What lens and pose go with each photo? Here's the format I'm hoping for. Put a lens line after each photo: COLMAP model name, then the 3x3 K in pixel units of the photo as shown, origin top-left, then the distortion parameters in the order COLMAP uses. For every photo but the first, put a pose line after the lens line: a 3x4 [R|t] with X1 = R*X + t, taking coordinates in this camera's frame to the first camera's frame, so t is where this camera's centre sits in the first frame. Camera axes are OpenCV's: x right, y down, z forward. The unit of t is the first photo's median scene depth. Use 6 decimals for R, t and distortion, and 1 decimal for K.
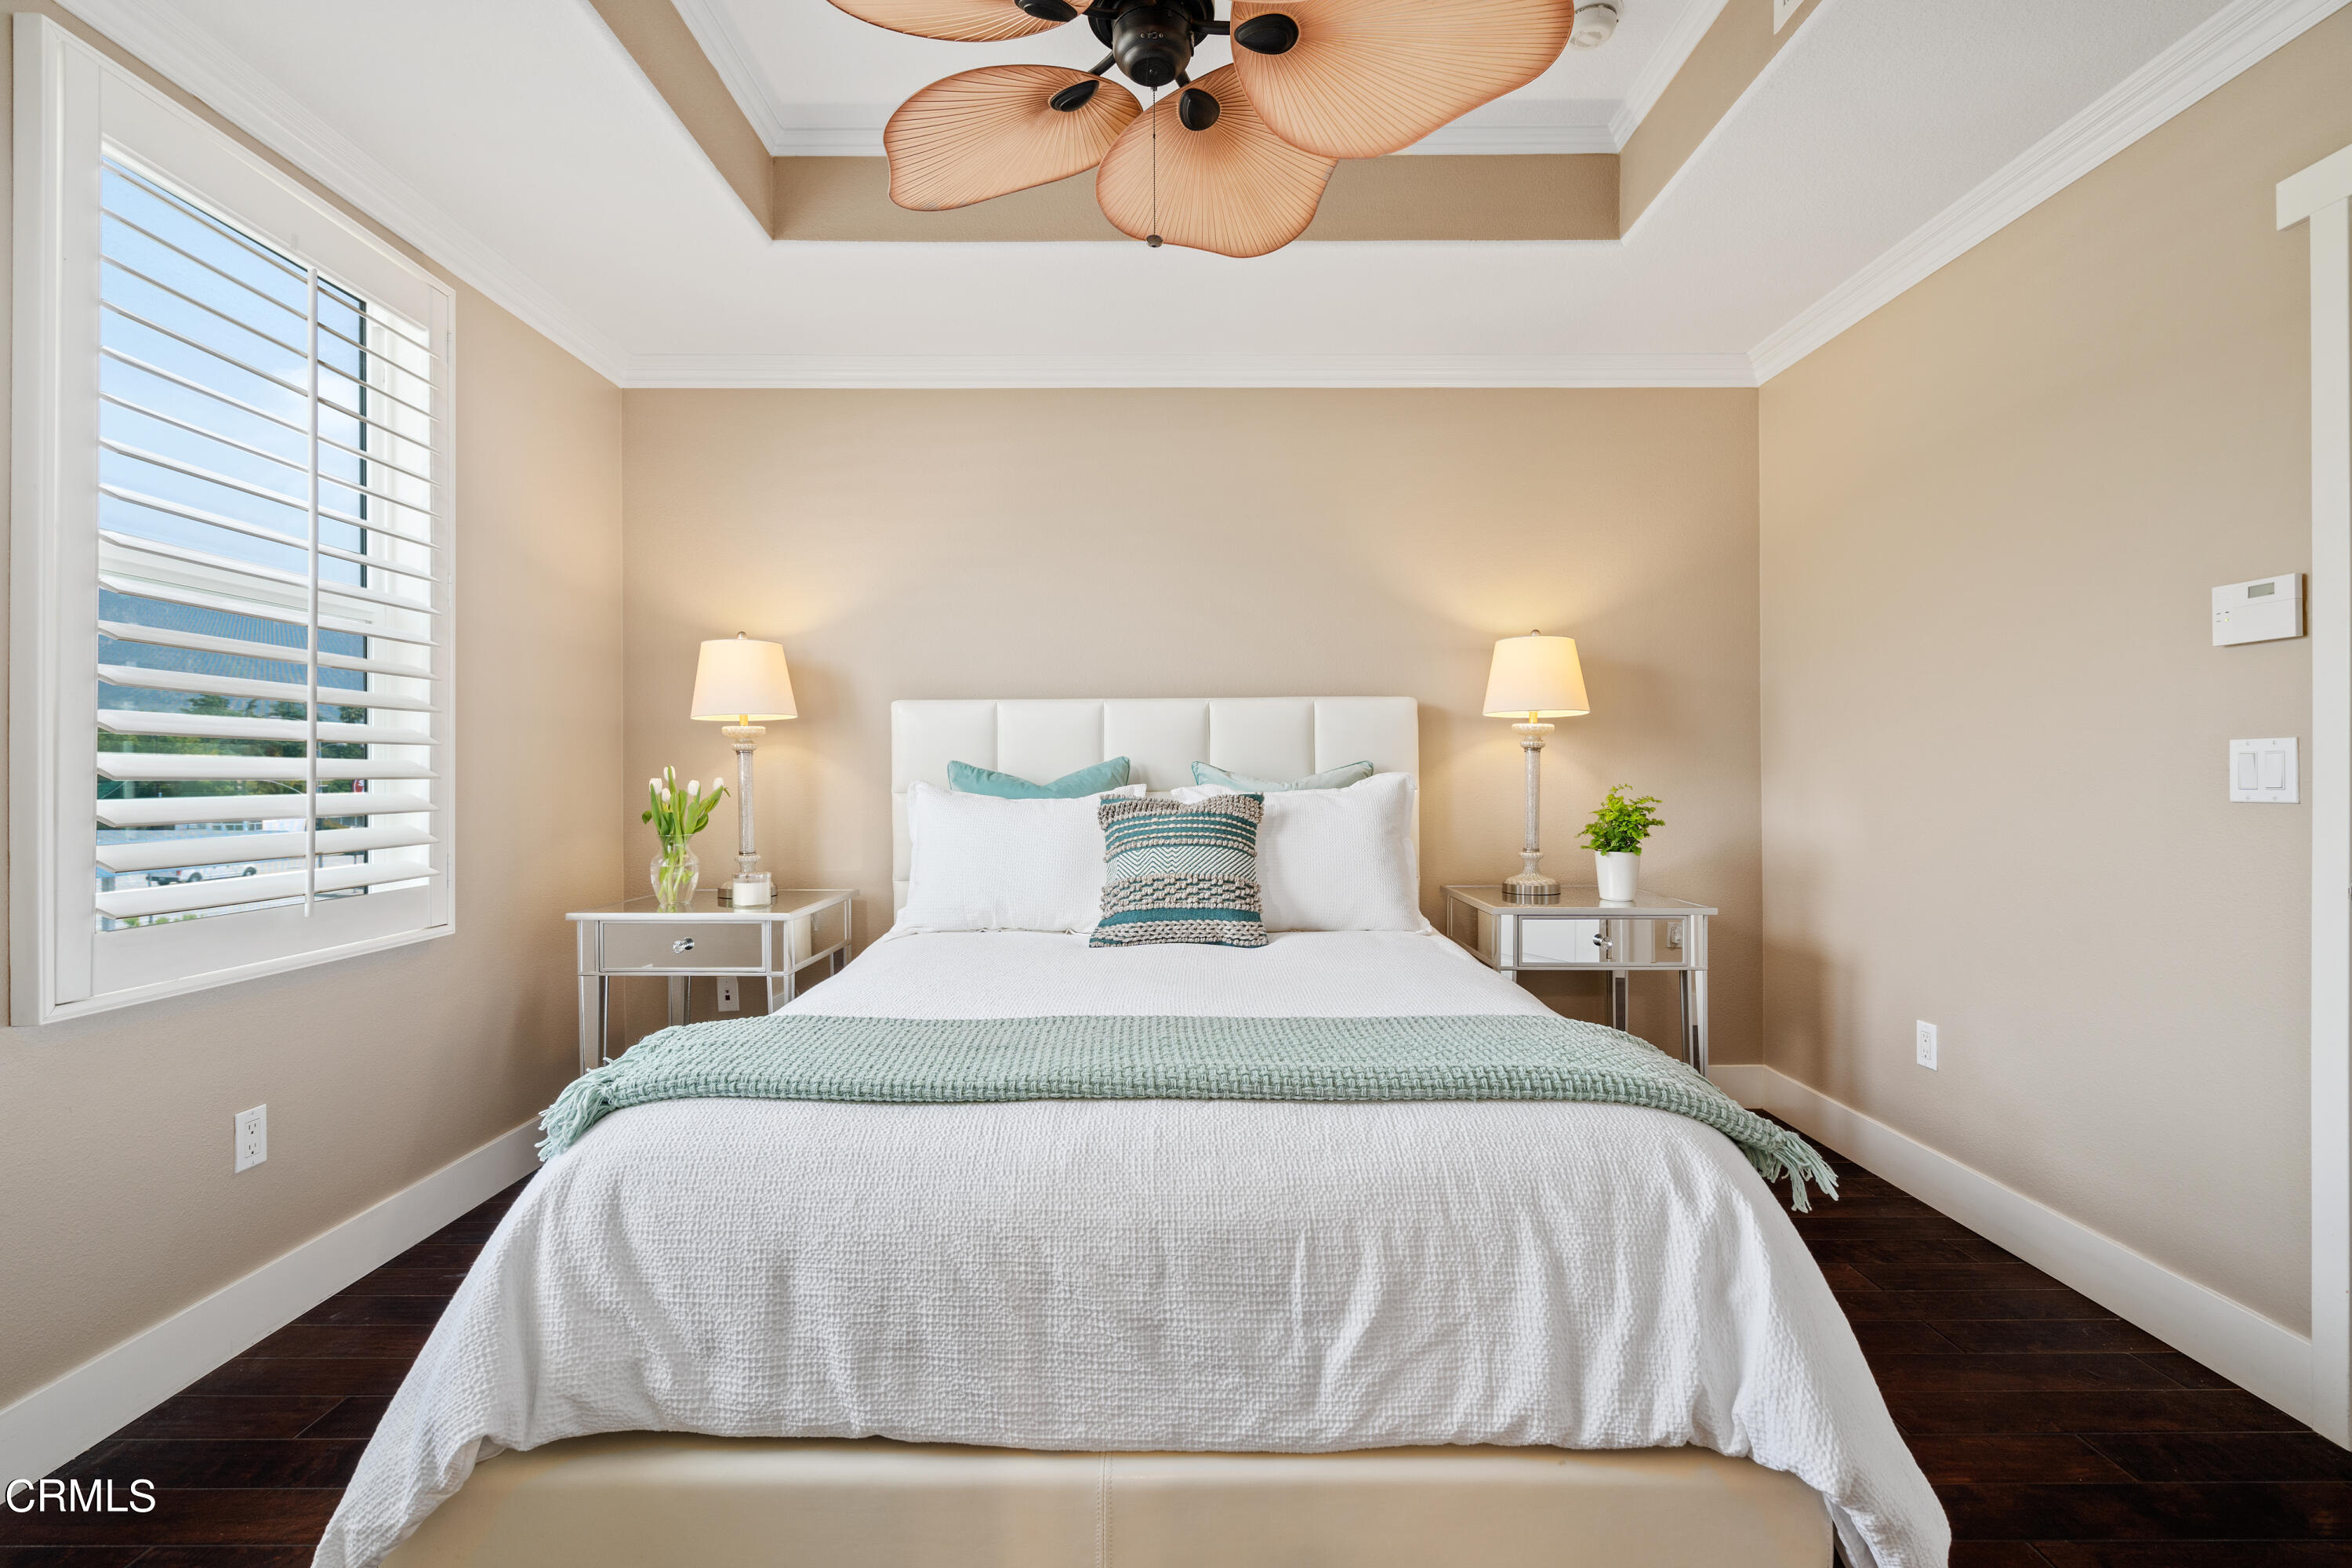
lens RADIAL K [[1066.3, 0, 1169.8], [0, 1066.3, 774.7], [0, 0, 1]] dist [-0.005570, 0.001974]
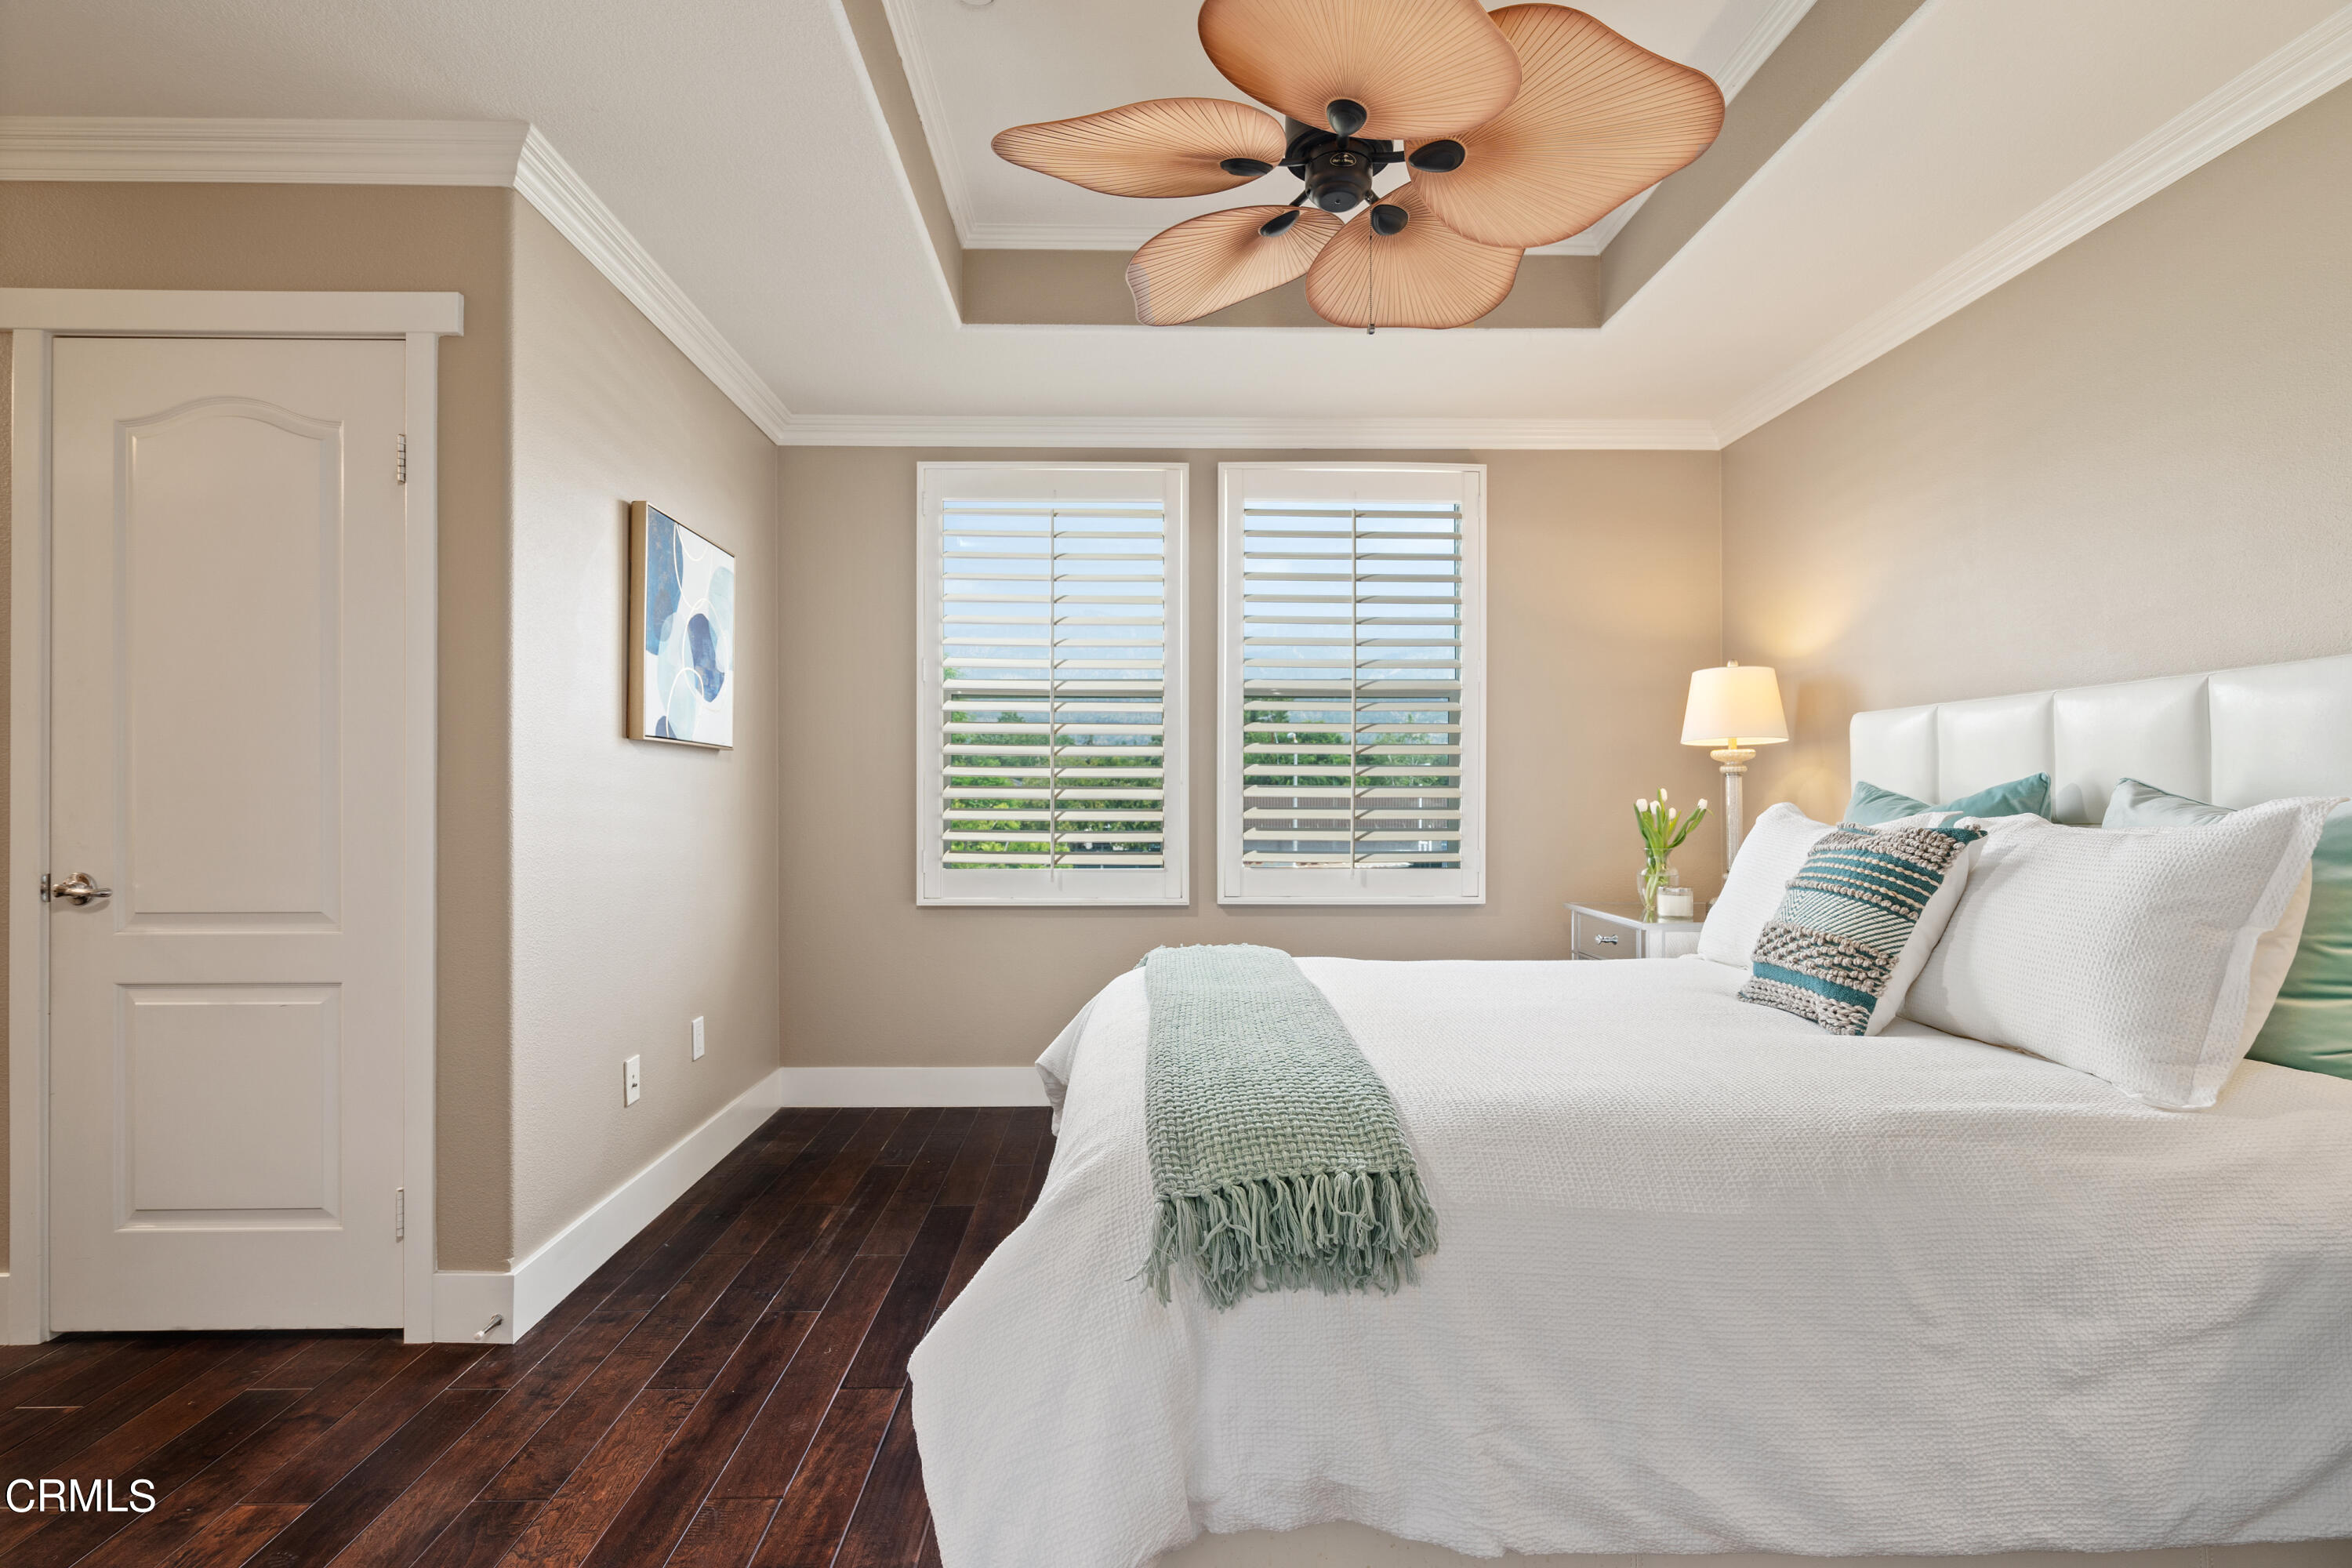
lens RADIAL K [[1066.3, 0, 1174.7], [0, 1066.3, 798.8], [0, 0, 1]] dist [-0.005570, 0.001974]
pose [[0.035327, 0.007412, -0.999348, 0.752450], [-0.001664, 0.999972, 0.007358, -0.004856], [0.999374, 0.001403, 0.035339, 0.497970]]
